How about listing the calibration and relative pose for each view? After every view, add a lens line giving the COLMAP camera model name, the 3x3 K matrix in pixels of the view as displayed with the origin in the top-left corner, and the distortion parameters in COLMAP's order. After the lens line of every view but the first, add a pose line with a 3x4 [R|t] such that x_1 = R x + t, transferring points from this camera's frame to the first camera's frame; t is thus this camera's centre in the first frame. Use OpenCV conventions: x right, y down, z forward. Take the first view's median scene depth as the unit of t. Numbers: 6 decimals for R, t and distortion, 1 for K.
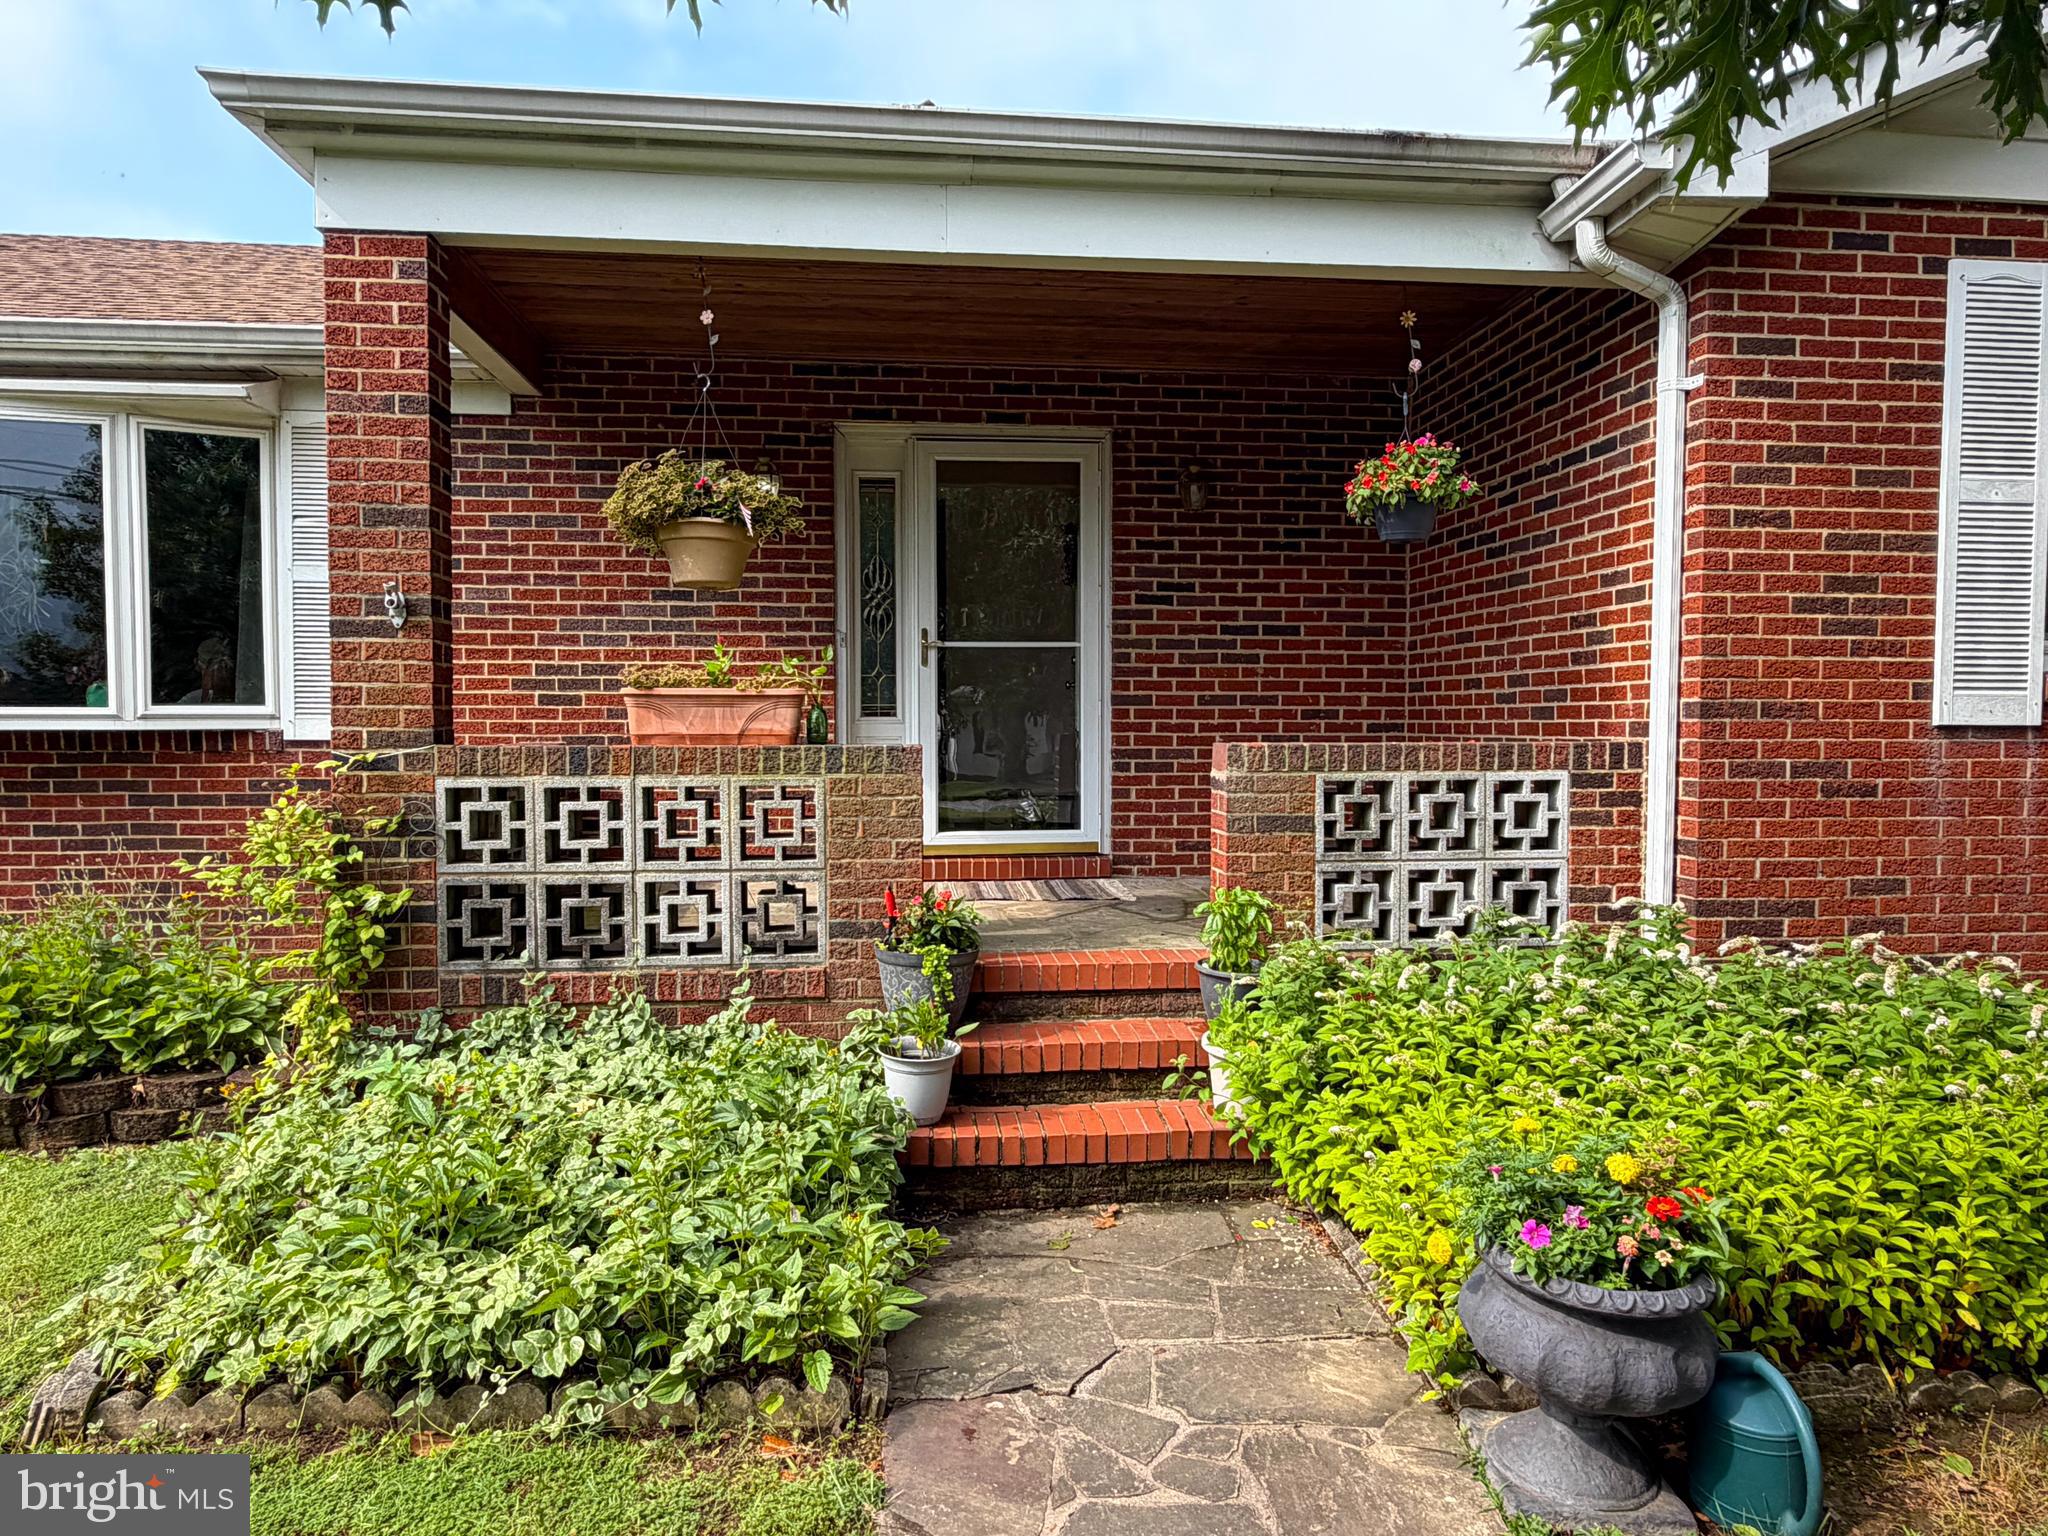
lens RADIAL K [[1331.9, 0, 1031.8], [0, 1331.9, 777.4], [0, 0, 1]] dist [0.000367, -0.001470]
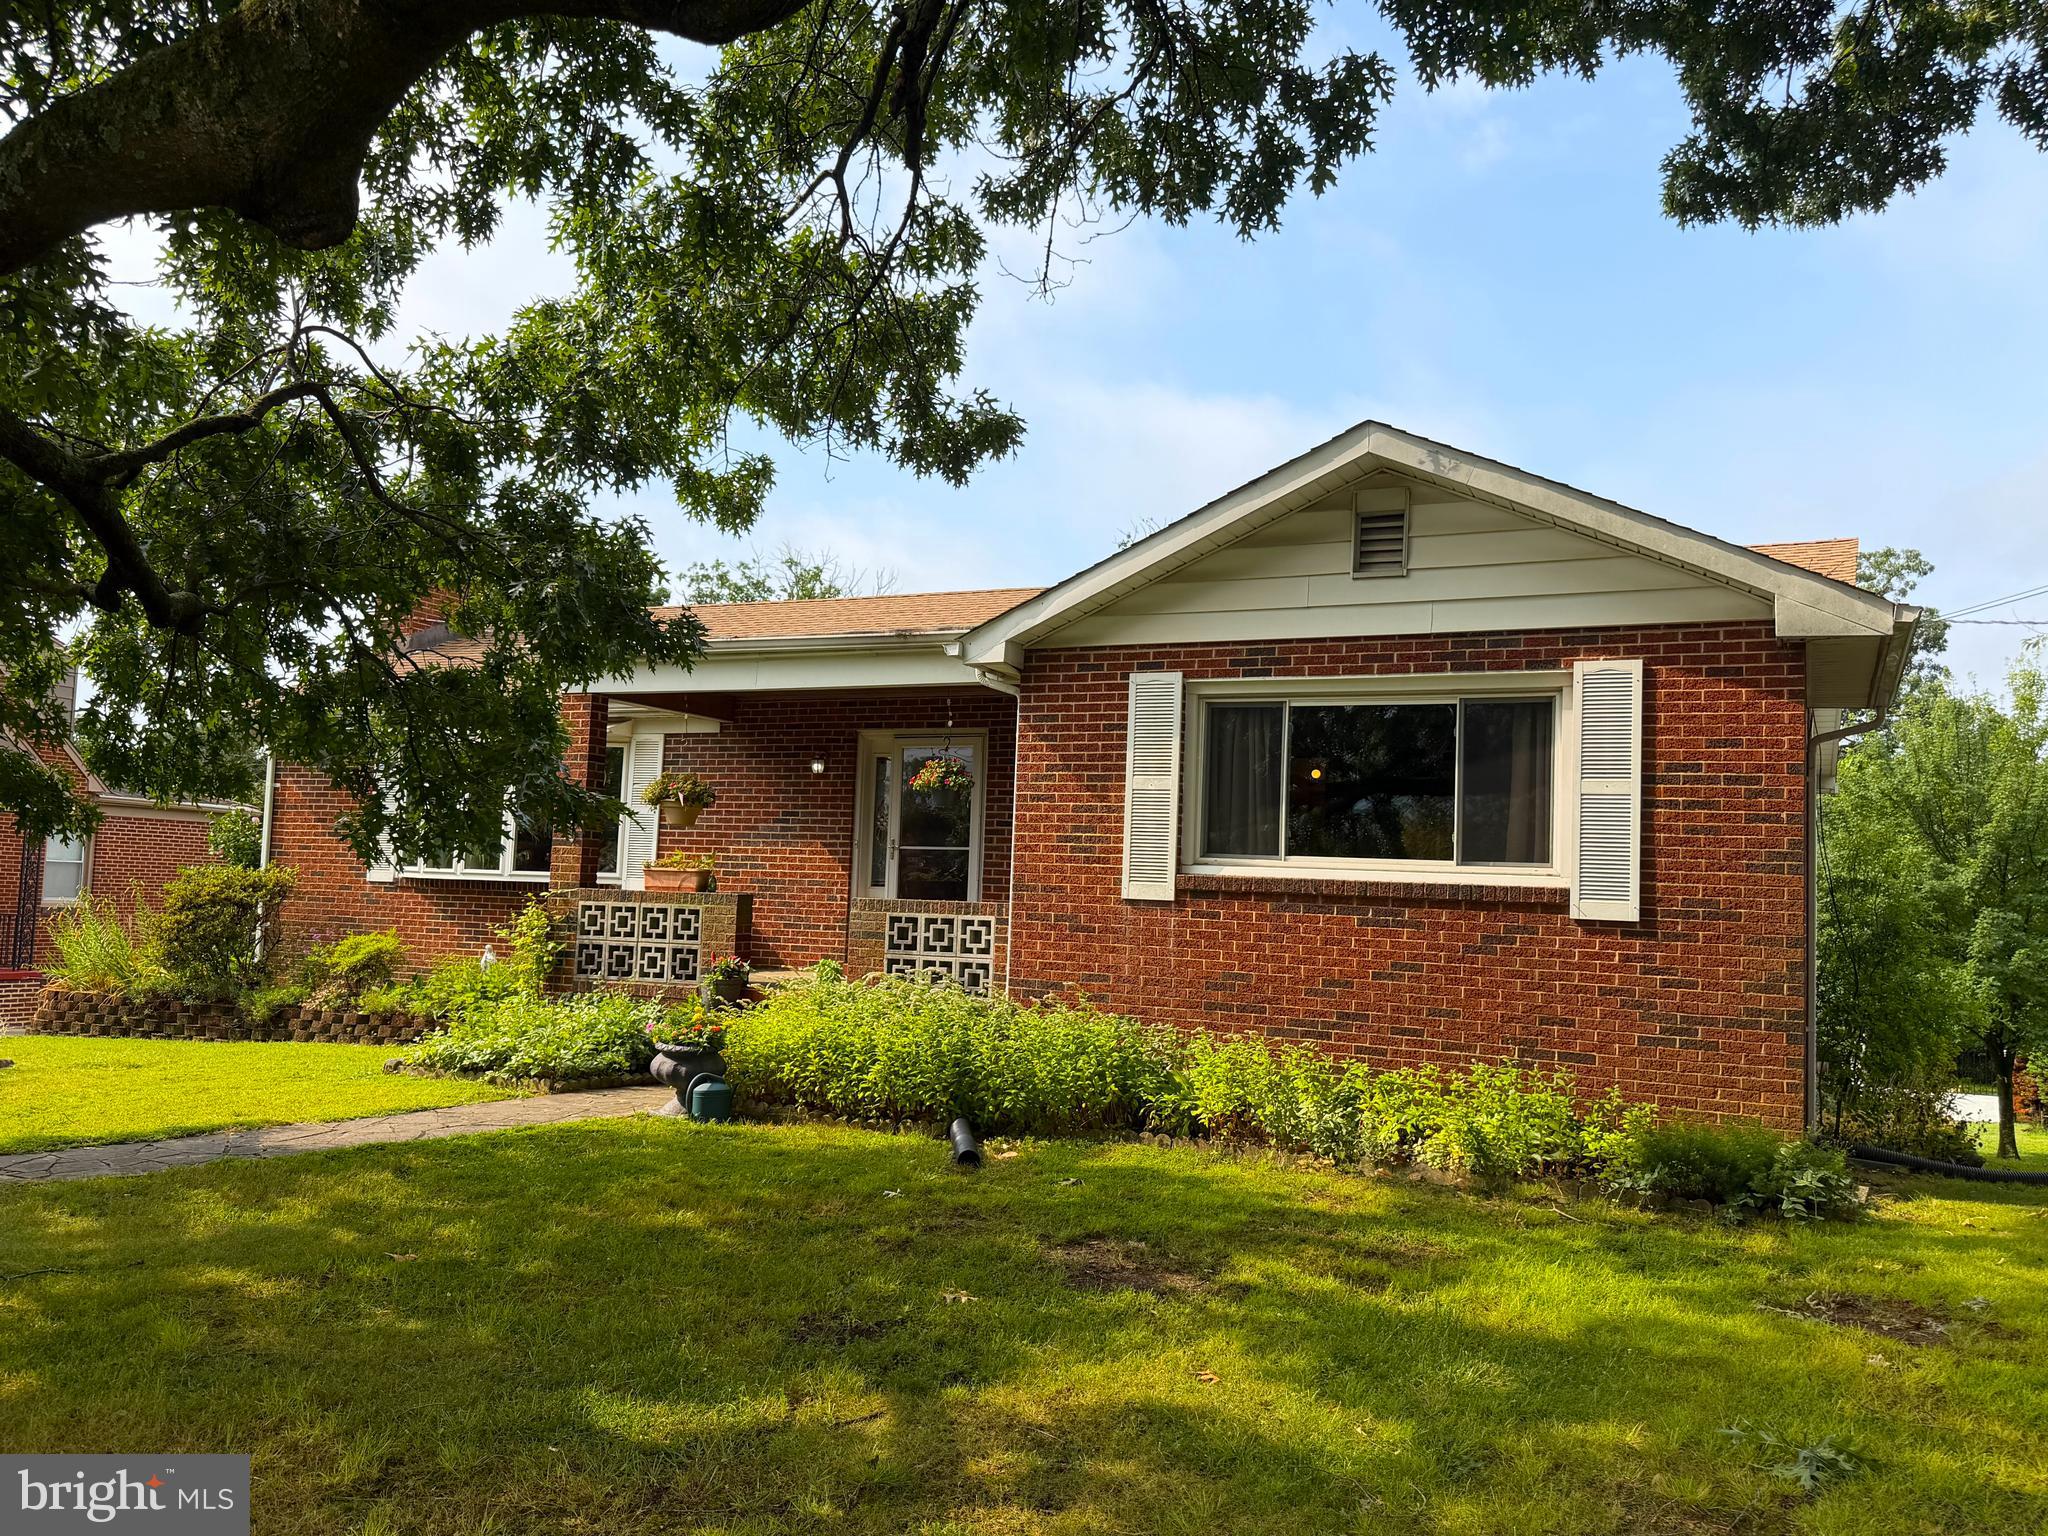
lens RADIAL K [[1579.9, 0, 1075.5], [0, 1579.9, 770.2], [0, 0, 1]] dist [0.081655, -0.000524]
pose [[0.860435, -0.010155, -0.509459, 1.861574], [-0.057342, 0.991521, -0.116611, 0.051656], [0.506323, 0.129550, 0.852557, -1.114954]]
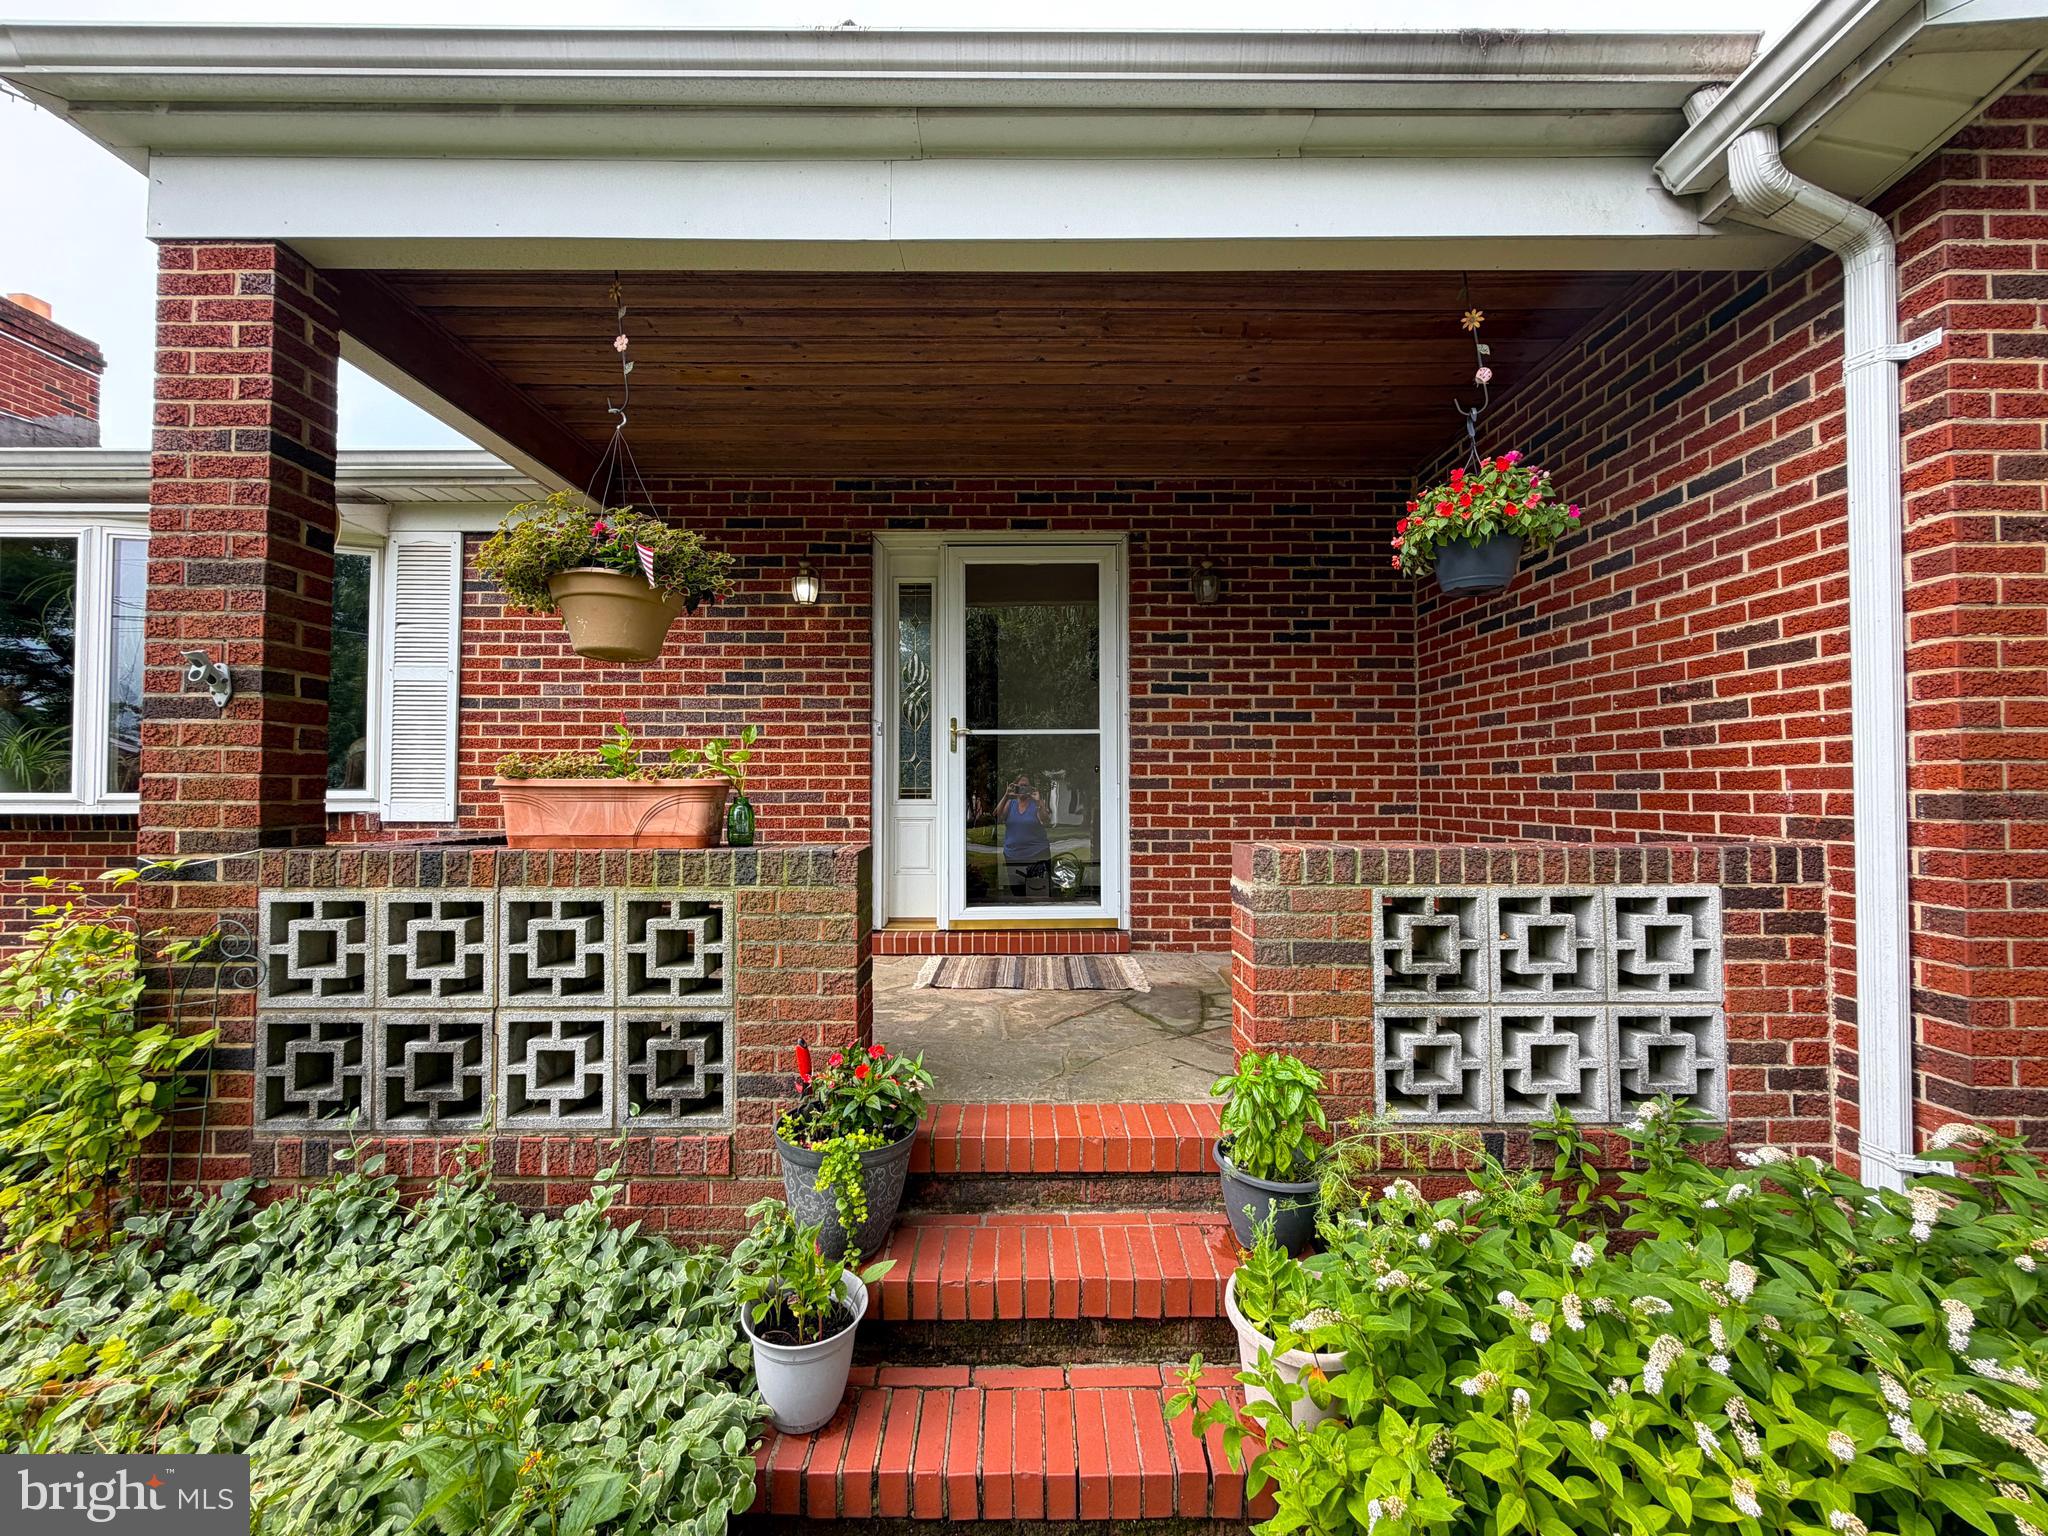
lens RADIAL K [[809.4, 0, 1024.0], [0, 809.4, 768.0], [0, 0, 1]] dist [0.000192, -0.000030]
pose [[0.994571, -0.003440, -0.104008, 0.065533], [-0.003576, 0.997734, -0.067193, -0.040639], [0.104003, 0.067200, 0.992304, 0.532056]]
